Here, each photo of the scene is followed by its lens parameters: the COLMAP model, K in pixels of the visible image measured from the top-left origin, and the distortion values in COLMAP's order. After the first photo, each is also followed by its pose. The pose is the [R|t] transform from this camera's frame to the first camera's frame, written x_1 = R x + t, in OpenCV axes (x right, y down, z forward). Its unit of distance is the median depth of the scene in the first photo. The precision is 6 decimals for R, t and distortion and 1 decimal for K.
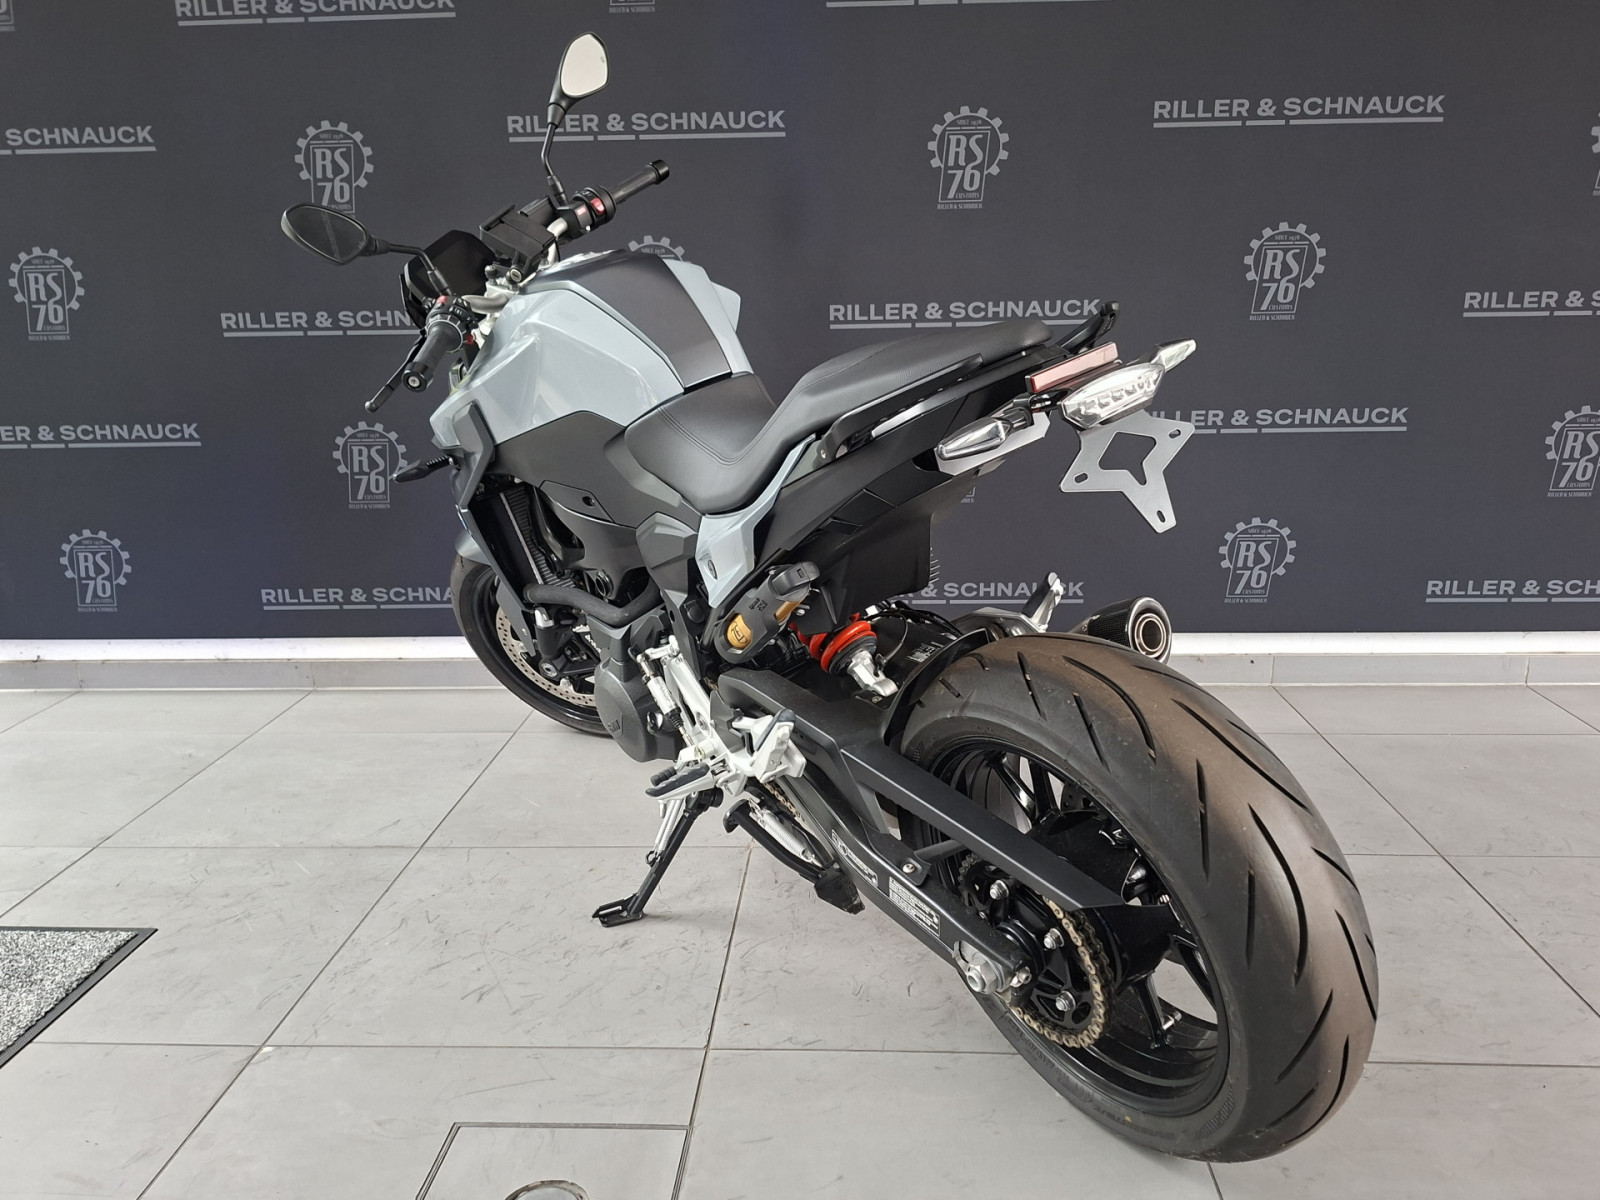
lens RADIAL K [[1021.4, 0, 800.0], [0, 1021.4, 600.0], [0, 0, 1]] dist [0.057798, -0.073153]
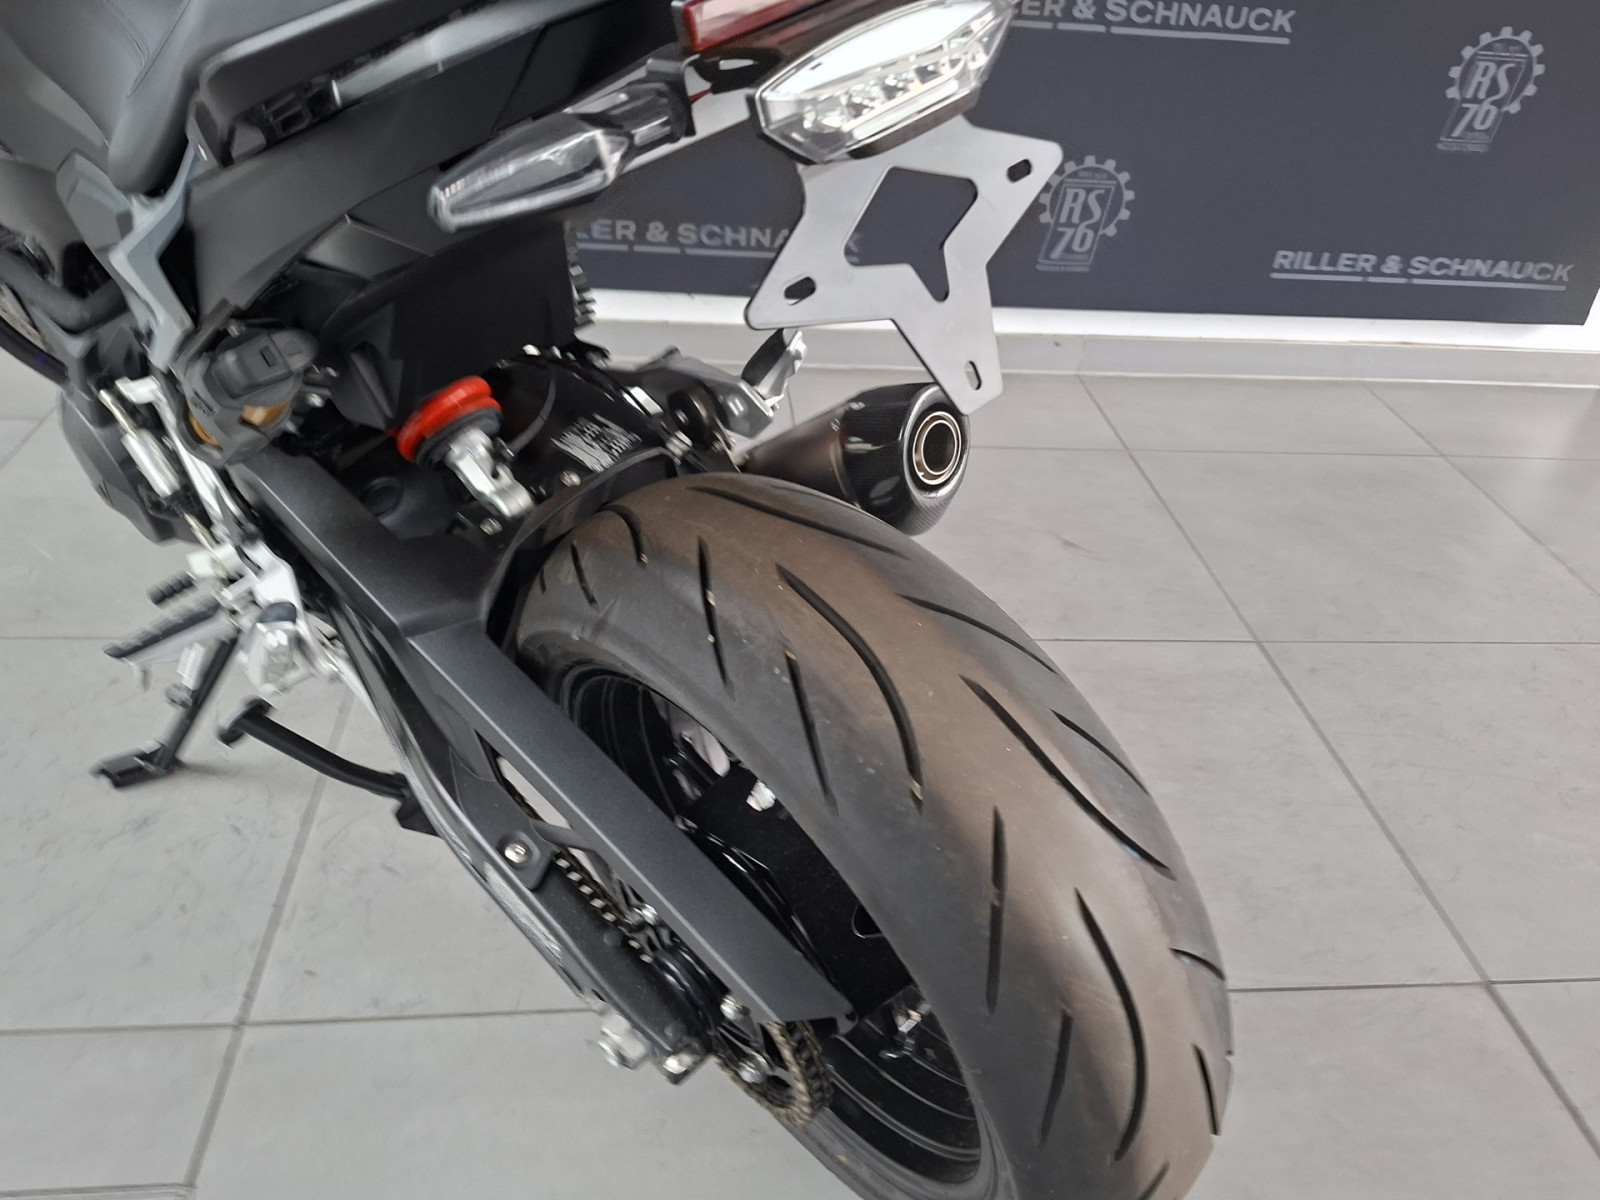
lens RADIAL K [[1253.3, 0, 800.0], [0, 1253.3, 600.0], [0, 0, 1]] dist [0.032239, -0.008850]
pose [[0.975806, -0.016187, 0.218040, 0.085966], [-0.049377, 0.955176, 0.291891, -0.077777], [-0.212991, -0.295595, 0.931267, 0.261568]]
